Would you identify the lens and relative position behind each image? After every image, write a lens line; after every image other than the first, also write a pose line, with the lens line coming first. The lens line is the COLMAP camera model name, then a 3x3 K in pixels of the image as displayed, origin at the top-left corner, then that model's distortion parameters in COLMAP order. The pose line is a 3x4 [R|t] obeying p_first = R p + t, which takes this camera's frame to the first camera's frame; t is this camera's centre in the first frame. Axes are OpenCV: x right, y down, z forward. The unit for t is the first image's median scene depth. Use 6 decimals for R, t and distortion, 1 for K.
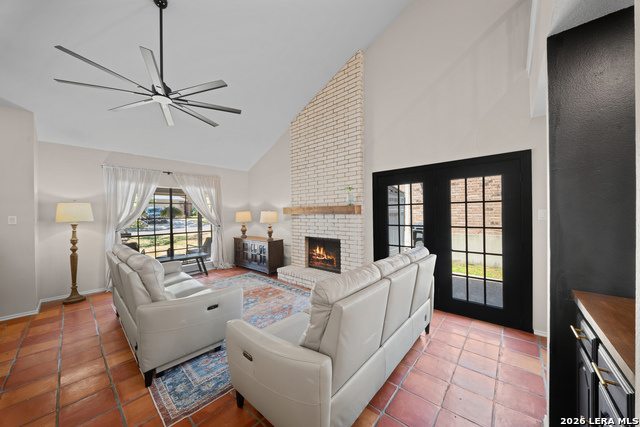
lens RADIAL K [[222.3, 0, 320.0], [0, 222.3, 215.6], [0, 0, 1]] dist [-0.000805, -0.000248]
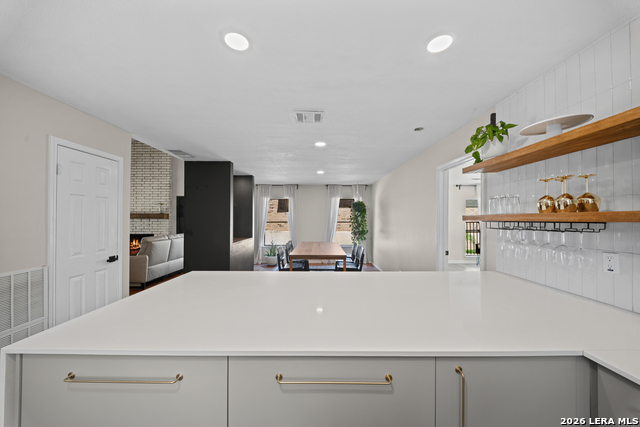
lens RADIAL K [[222.3, 0, 320.0], [0, 222.3, 215.6], [0, 0, 1]] dist [-0.000805, -0.000248]
pose [[0.749890, 0.019933, 0.661262, -0.080309], [-0.006132, 0.999712, -0.023181, 0.001627], [-0.661534, 0.013328, 0.749797, -1.102124]]
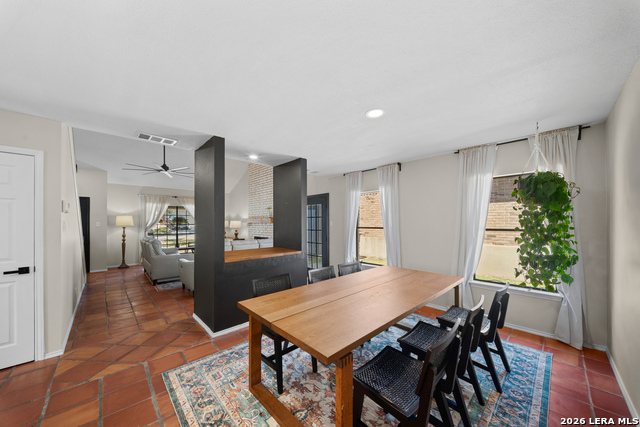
lens RADIAL K [[225.0, 0, 324.4], [0, 225.0, 220.8], [0, 0, 1]] dist [0.000489, -0.000011]
pose [[0.997248, 0.007690, -0.073736, 0.668199], [-0.008593, 0.999892, -0.011937, -0.004442], [0.073636, 0.012538, 0.997206, -0.715347]]
